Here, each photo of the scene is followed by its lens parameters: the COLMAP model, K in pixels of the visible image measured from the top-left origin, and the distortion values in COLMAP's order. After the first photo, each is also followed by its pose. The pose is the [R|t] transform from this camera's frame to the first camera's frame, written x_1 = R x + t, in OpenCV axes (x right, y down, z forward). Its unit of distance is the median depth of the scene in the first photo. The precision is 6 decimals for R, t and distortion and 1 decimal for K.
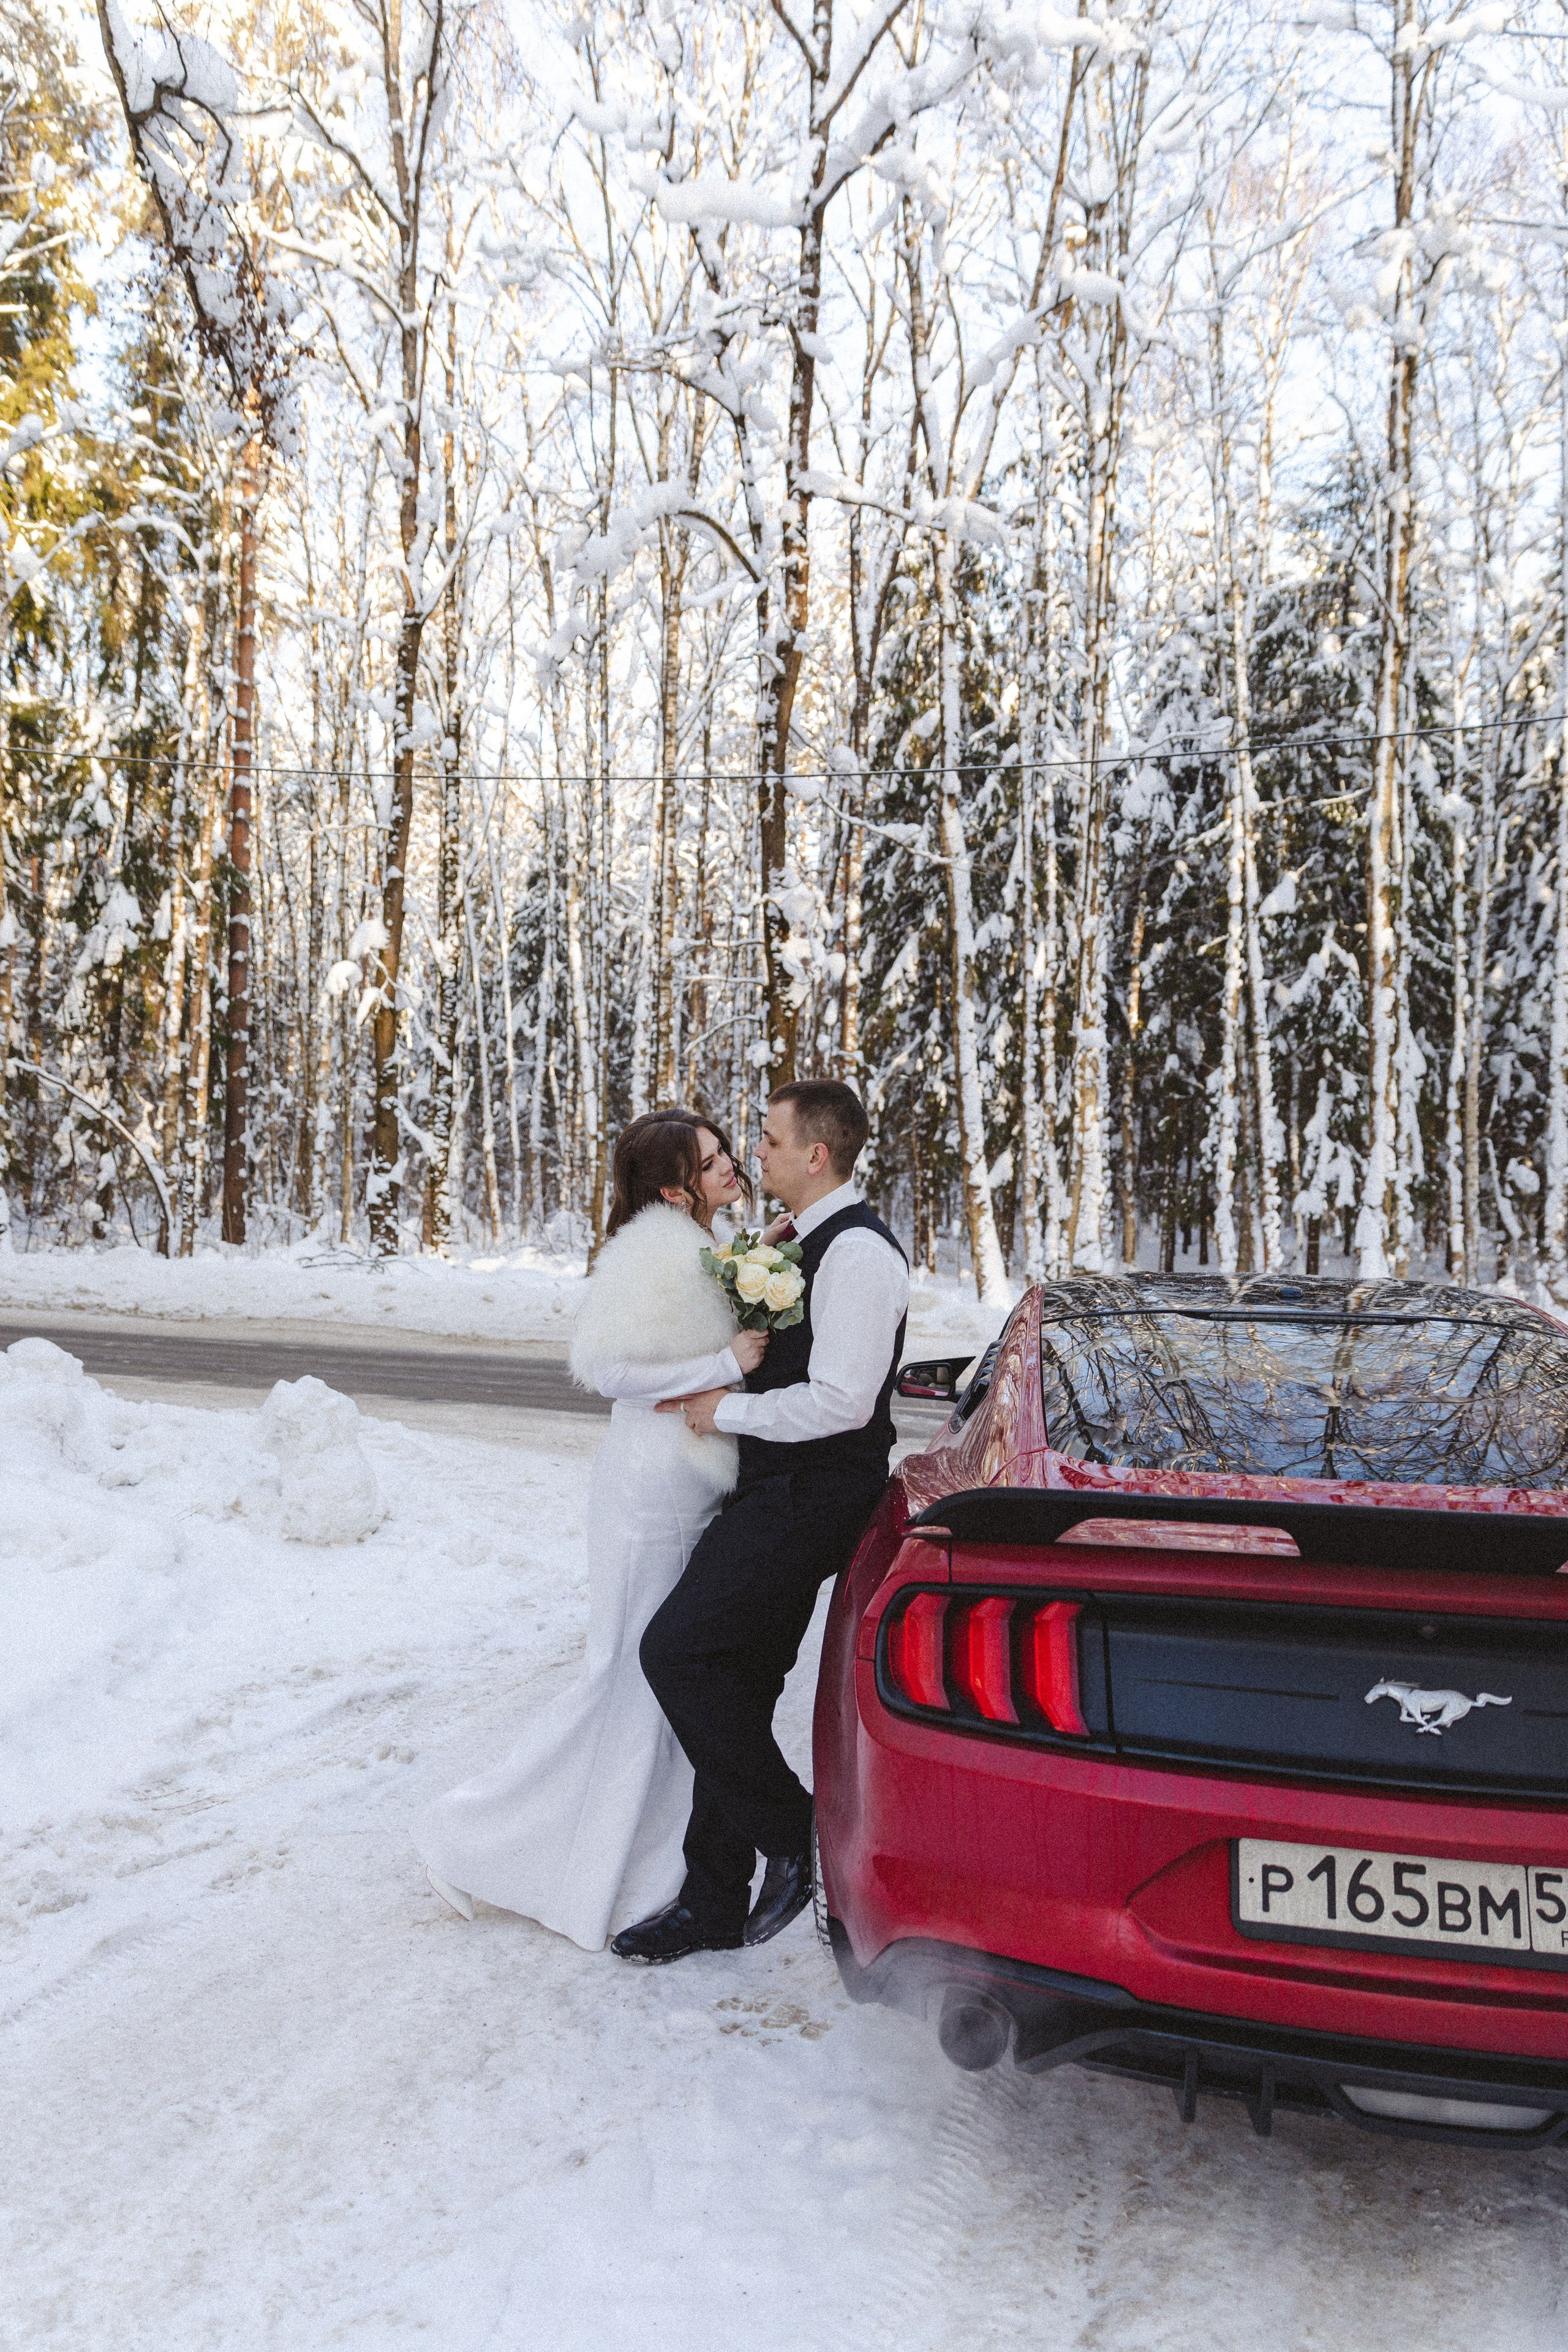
lens RADIAL K [[1552.0, 0, 784.0], [0, 1552.0, 1176.0], [0, 0, 1]] dist [0.013165, -0.004558]
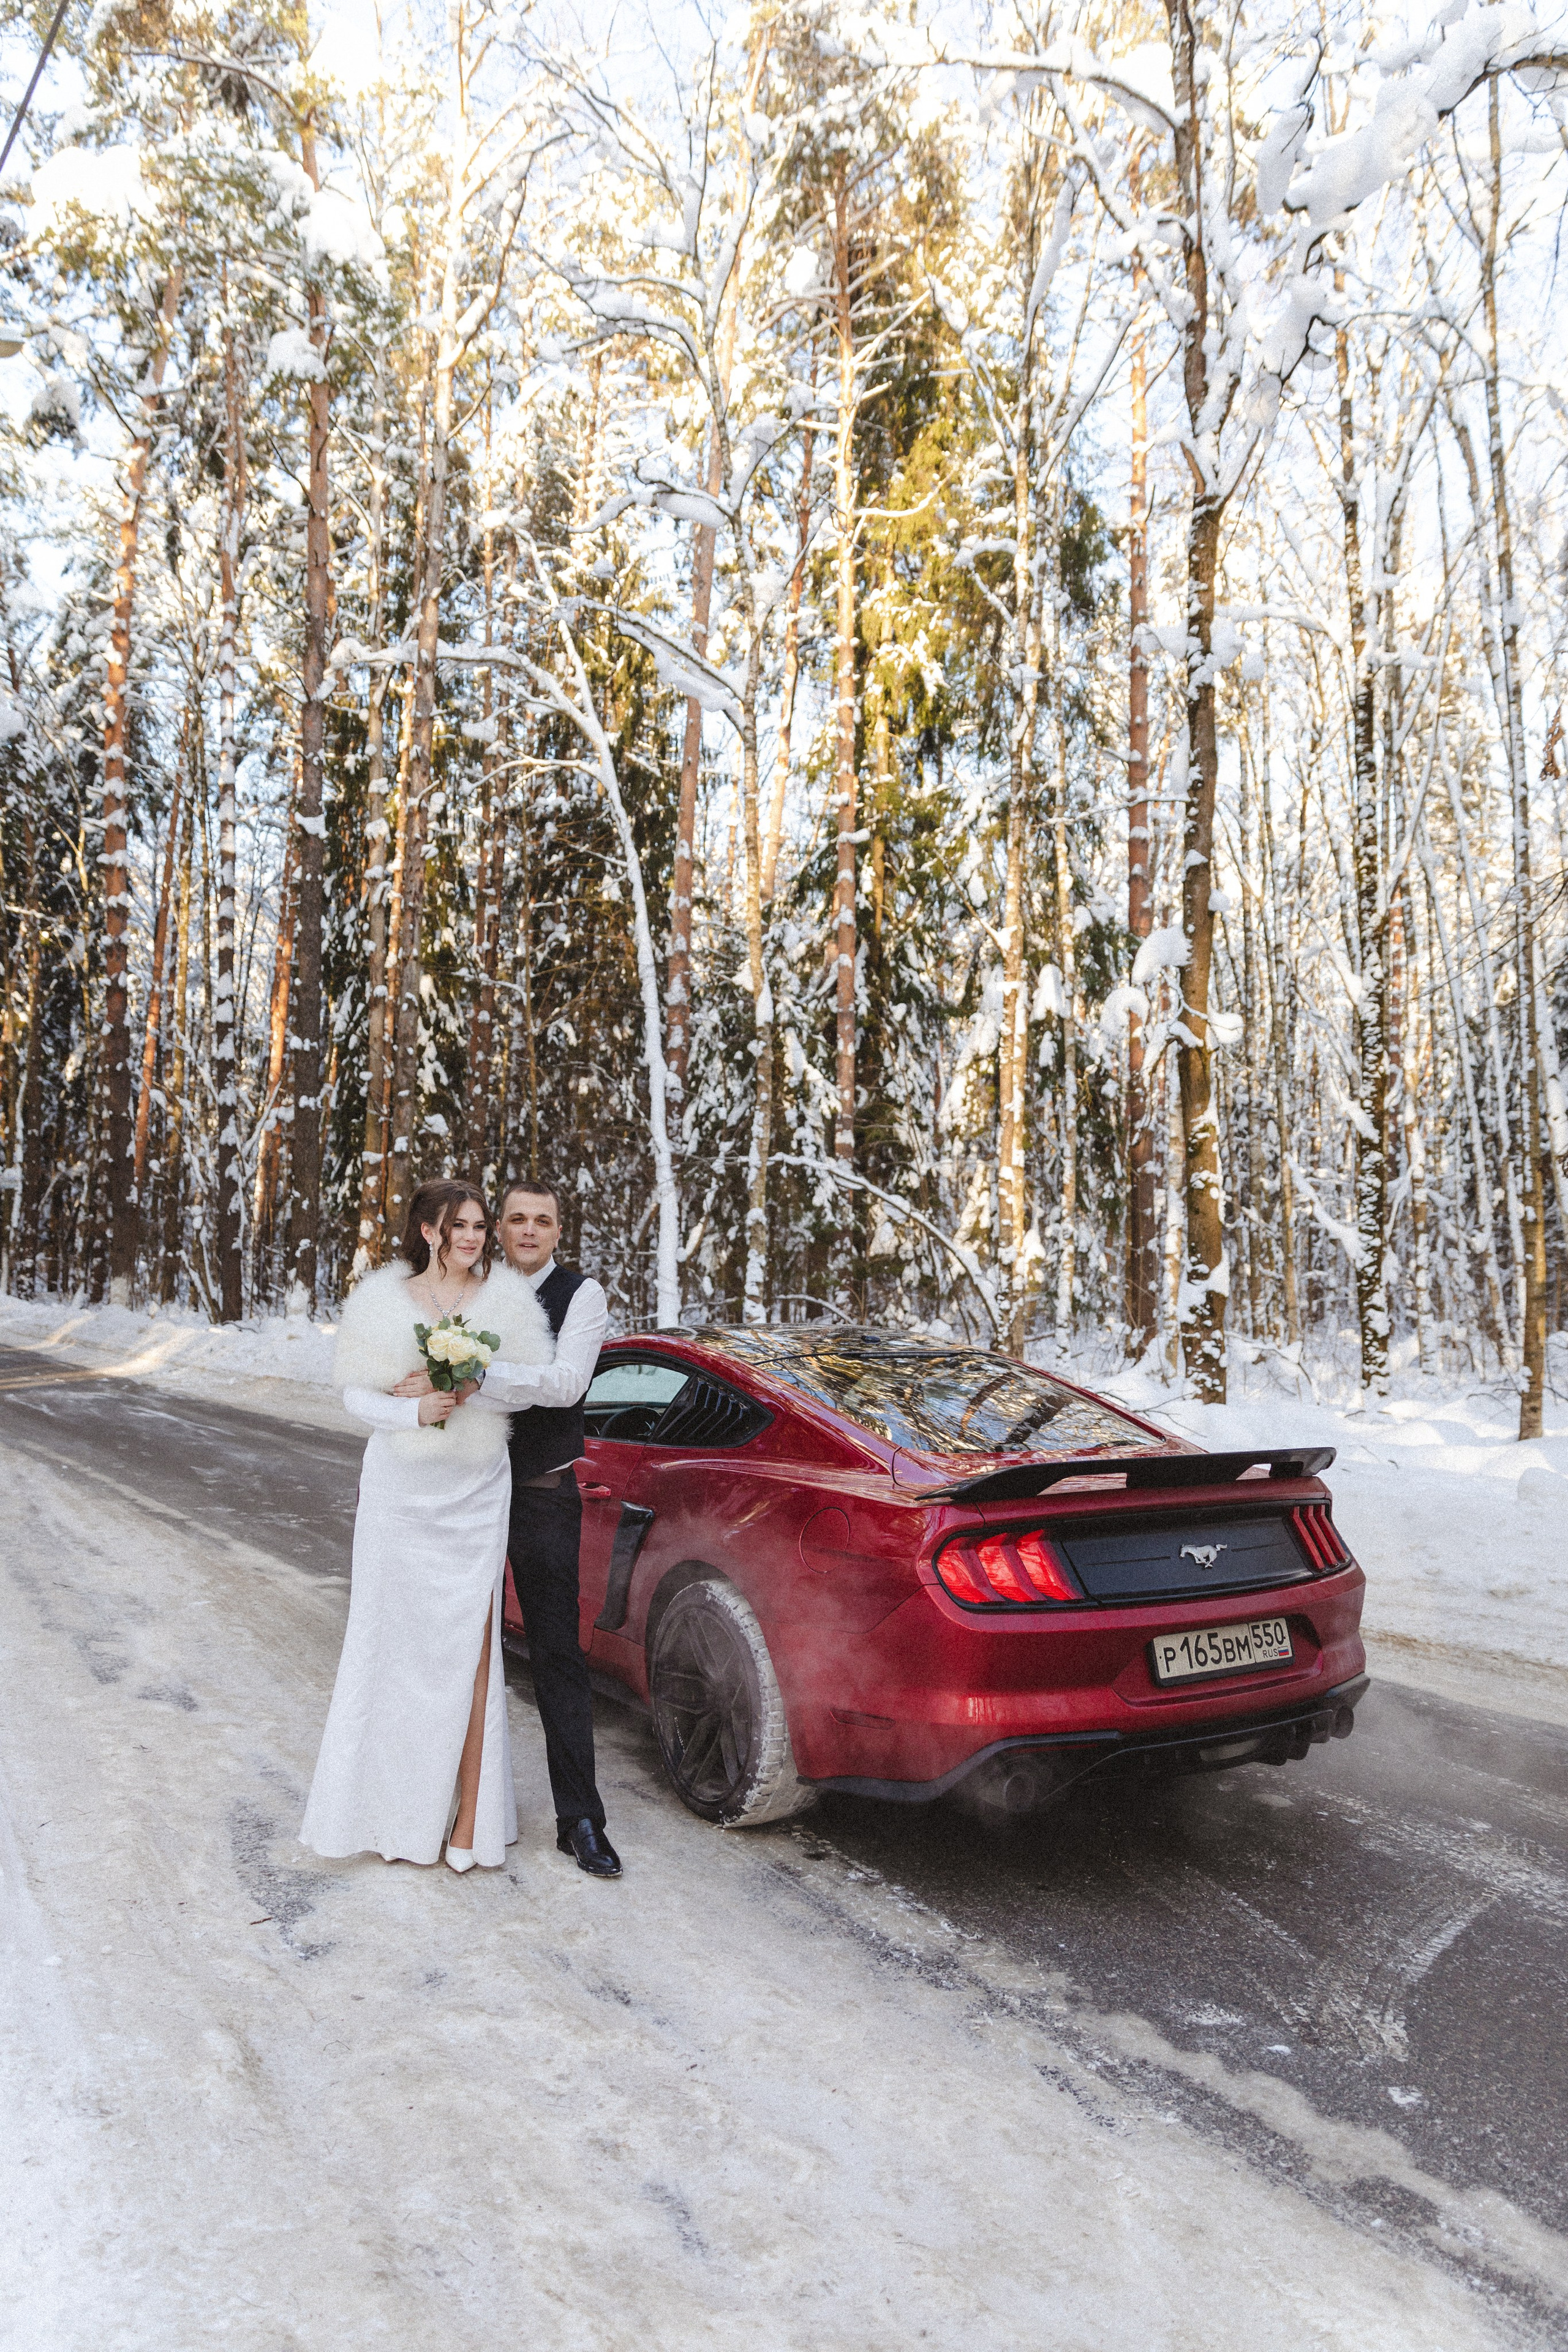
lens RADIAL K [[1552.0, 0, 784.0], [0, 1552.0, 1176.0], [0, 0, 1]] dist [0.013165, -0.004558]
pose [[0.780840, -0.062317, -0.621615, 0.033862], [0.015318, 0.996623, -0.080669, 0.004990], [0.624543, 0.053468, 0.779158, 0.299015]]
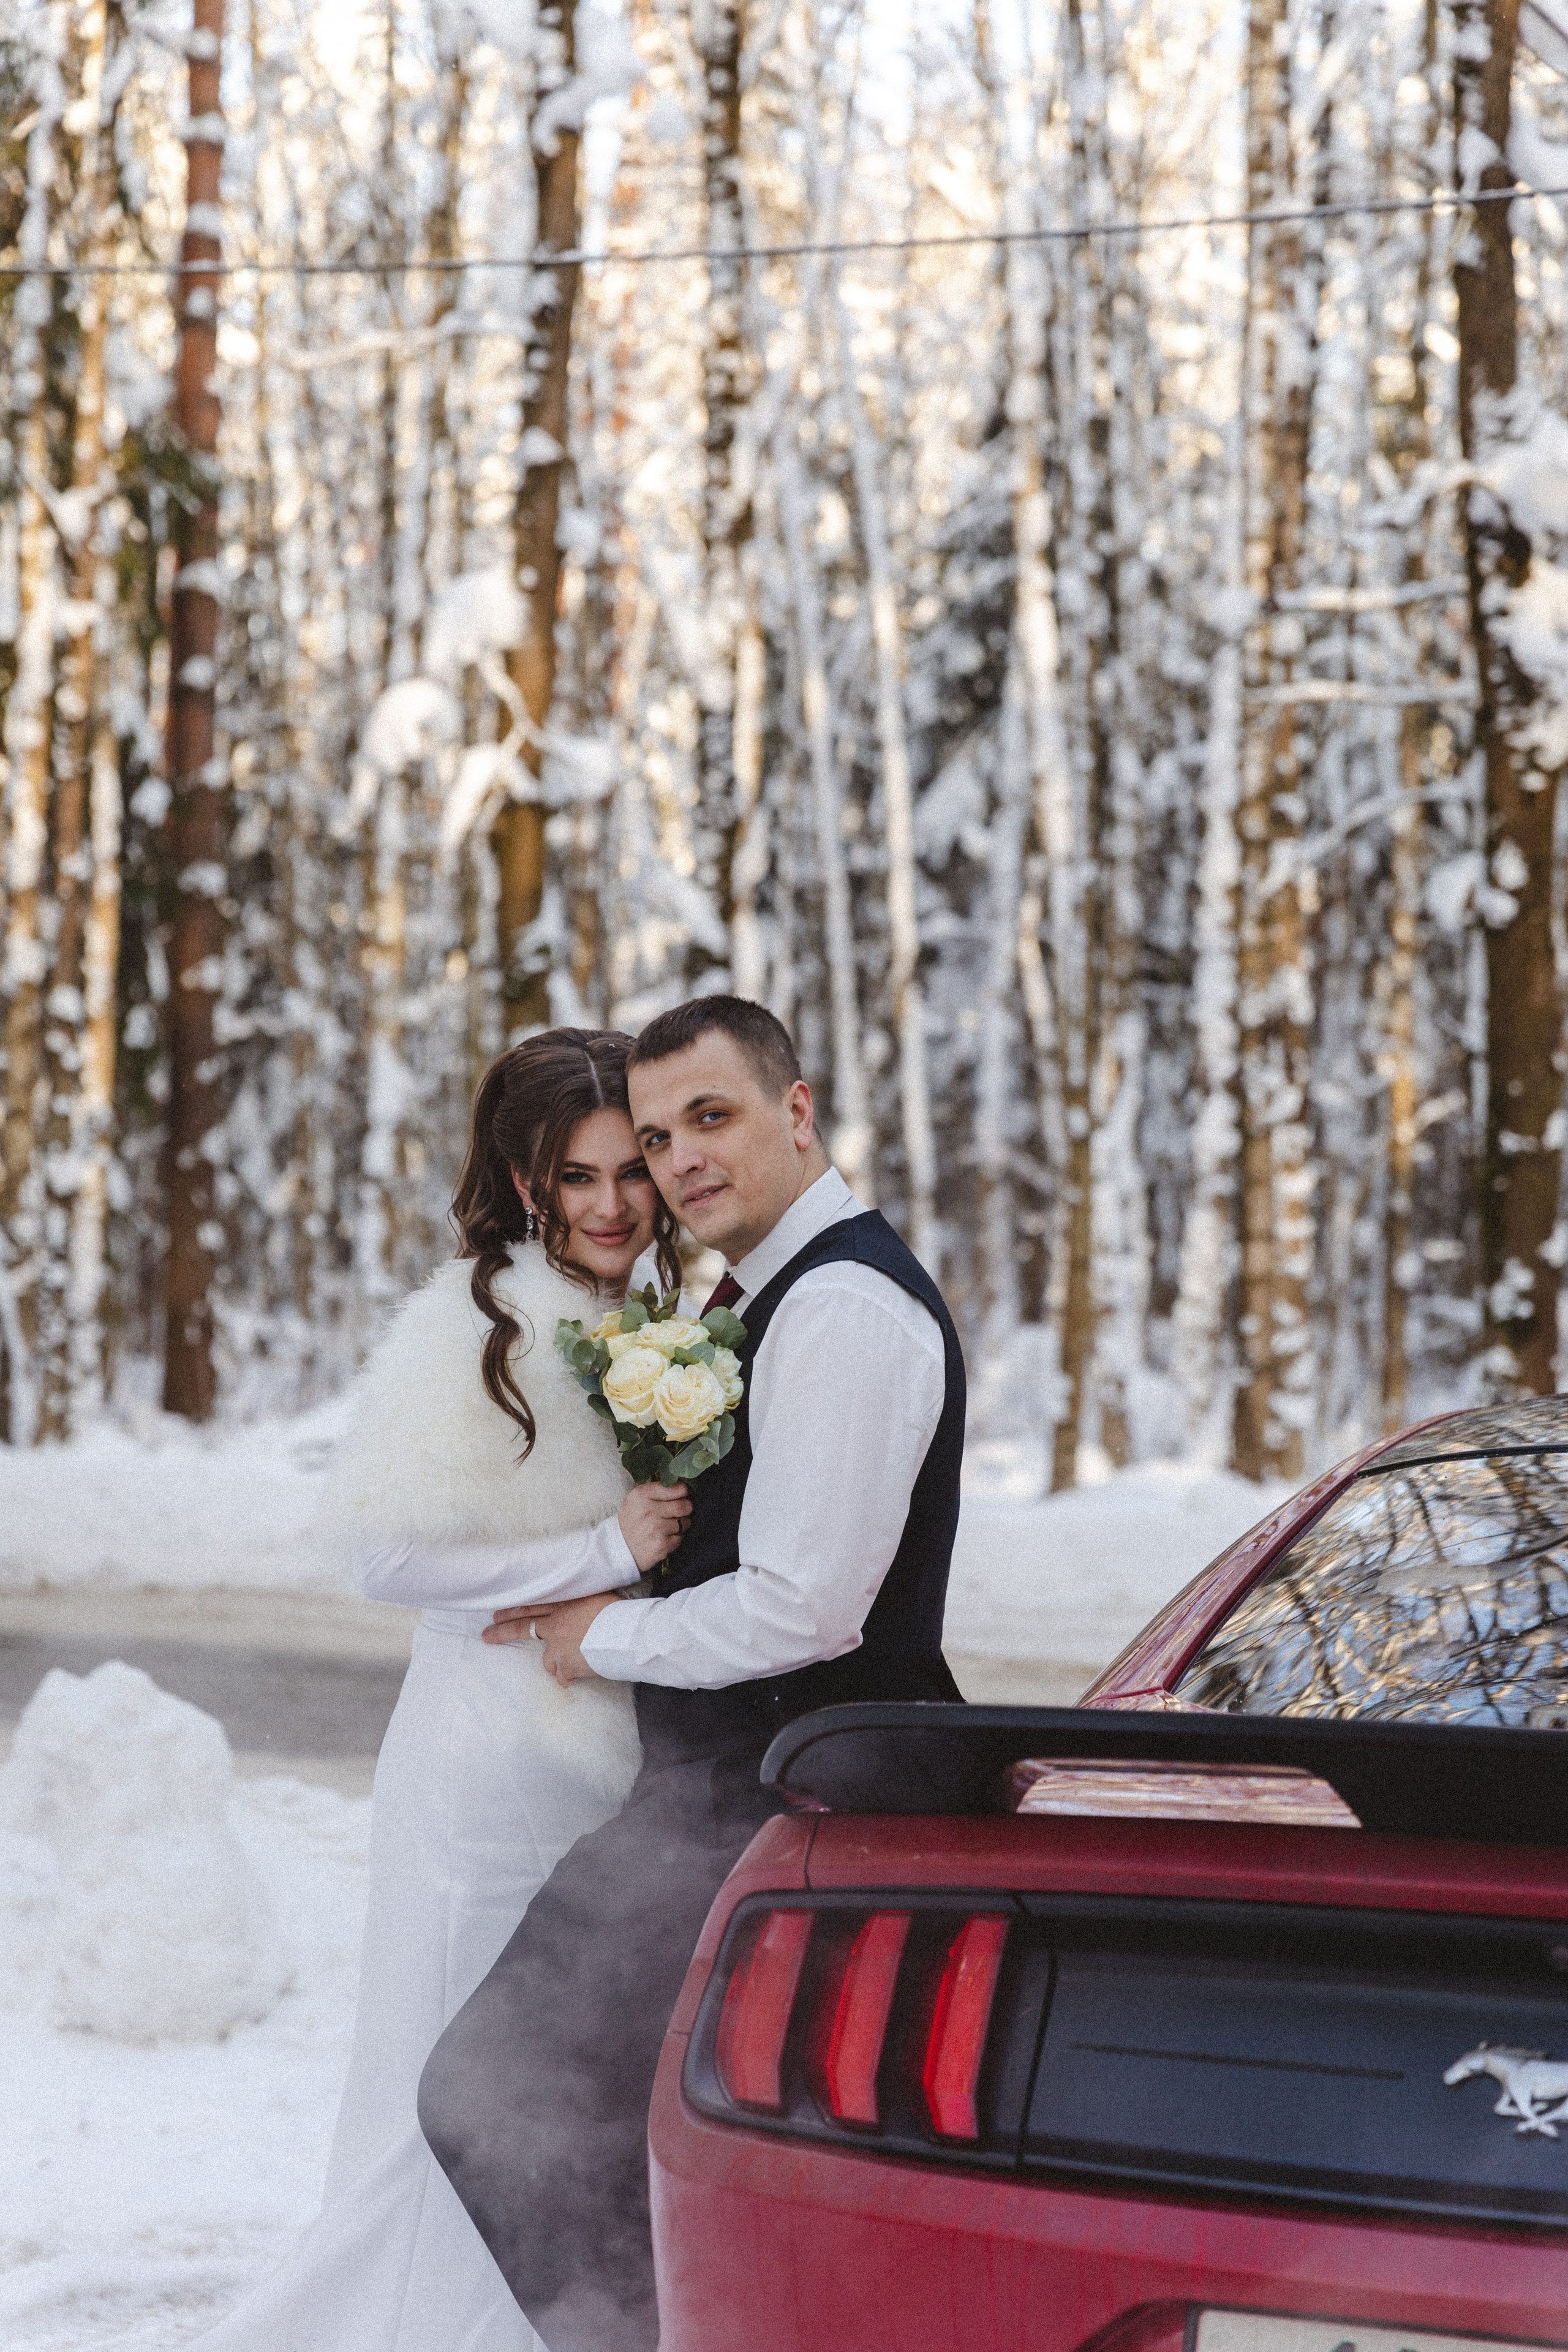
lens RADIAL K [[4445.9, 0, 784.0], [0, 4445.9, 1176.0], [0, 0, 1]] dist [-0.003334, 0.001356]
pose [[0.975098, -0.014611, -0.221291, 0.045228], [0.011287, 0.999804, -0.016278, 0.003610], [0.221486, 0.013375, 0.975072, -0.053793]]
